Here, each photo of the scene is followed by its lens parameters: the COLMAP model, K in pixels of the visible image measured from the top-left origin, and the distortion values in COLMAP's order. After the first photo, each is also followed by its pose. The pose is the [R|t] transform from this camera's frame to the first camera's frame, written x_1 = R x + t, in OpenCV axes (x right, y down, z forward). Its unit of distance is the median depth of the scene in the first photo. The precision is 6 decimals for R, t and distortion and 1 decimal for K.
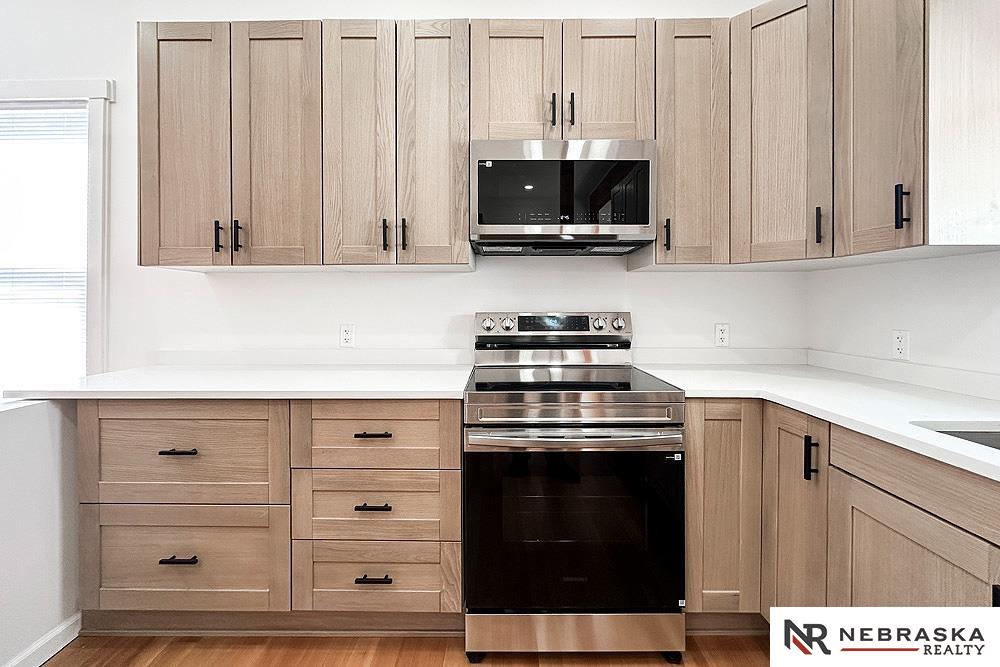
lens RADIAL K [[411.9, 0, 509.6], [0, 411.9, 310.7], [0, 0, 1]] dist [-0.002137, -0.000023]
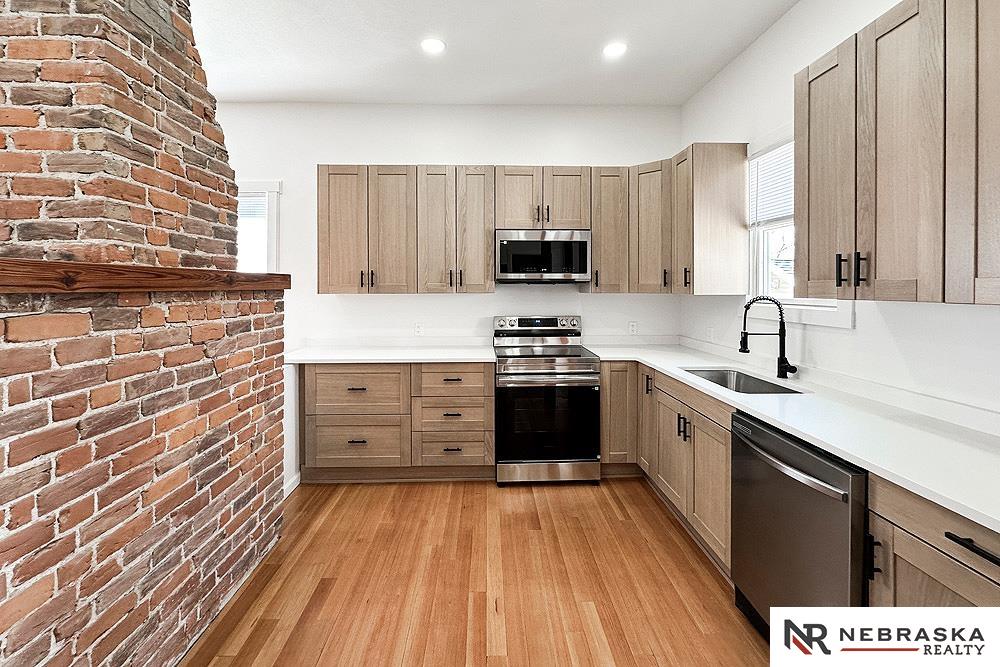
lens RADIAL K [[411.9, 0, 506.3], [0, 411.9, 291.2], [0, 0, 1]] dist [-0.002137, -0.000023]
pose [[0.999408, -0.000227, 0.034400, -0.114925], [0.000350, 0.999994, -0.003586, -0.121100], [-0.034399, 0.003596, 0.999402, -0.965721]]
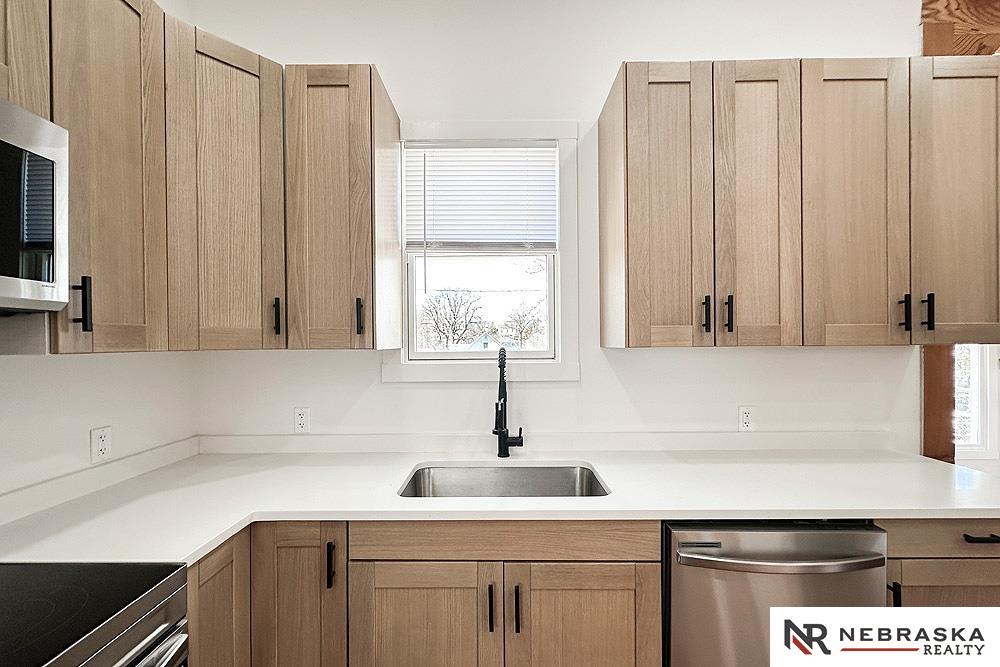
lens RADIAL K [[411.9, 0, 492.8], [0, 411.9, 343.1], [0, 0, 1]] dist [-0.002137, -0.000023]
pose [[0.033178, -0.001412, 0.999448, -0.178950], [0.019284, 0.999814, 0.000772, -0.122289], [-0.999263, 0.019248, 0.033199, 0.418373]]
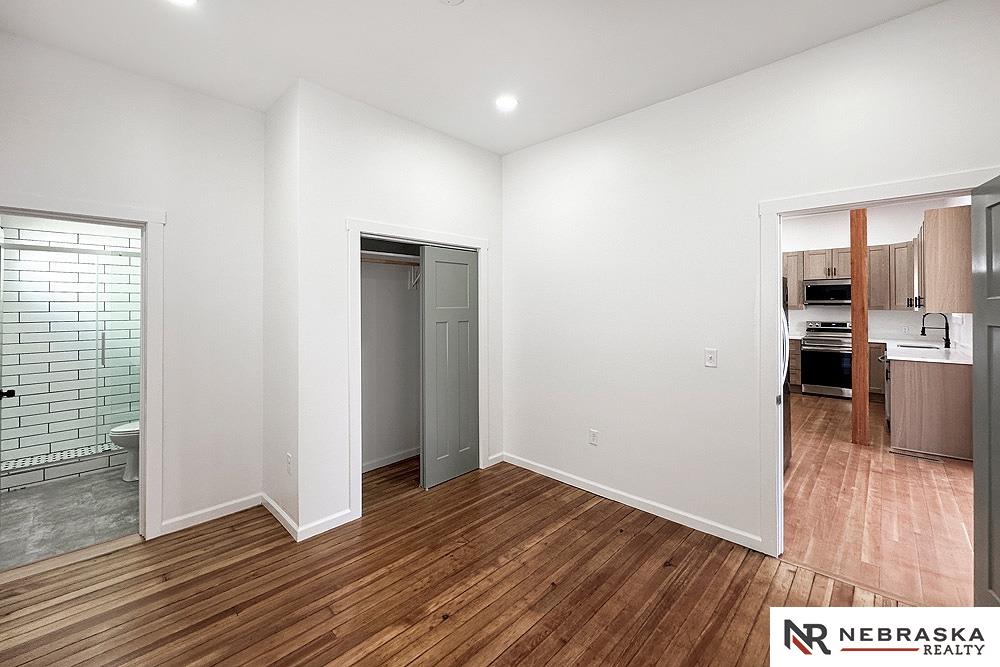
lens RADIAL K [[411.9, 0, 512.1], [0, 411.9, 307.1], [0, 0, 1]] dist [-0.002137, -0.000023]
pose [[0.733132, 0.006411, -0.680056, 0.583820], [-0.013578, 0.999894, -0.005212, -0.078411], [0.679951, 0.013055, 0.733141, -4.166235]]
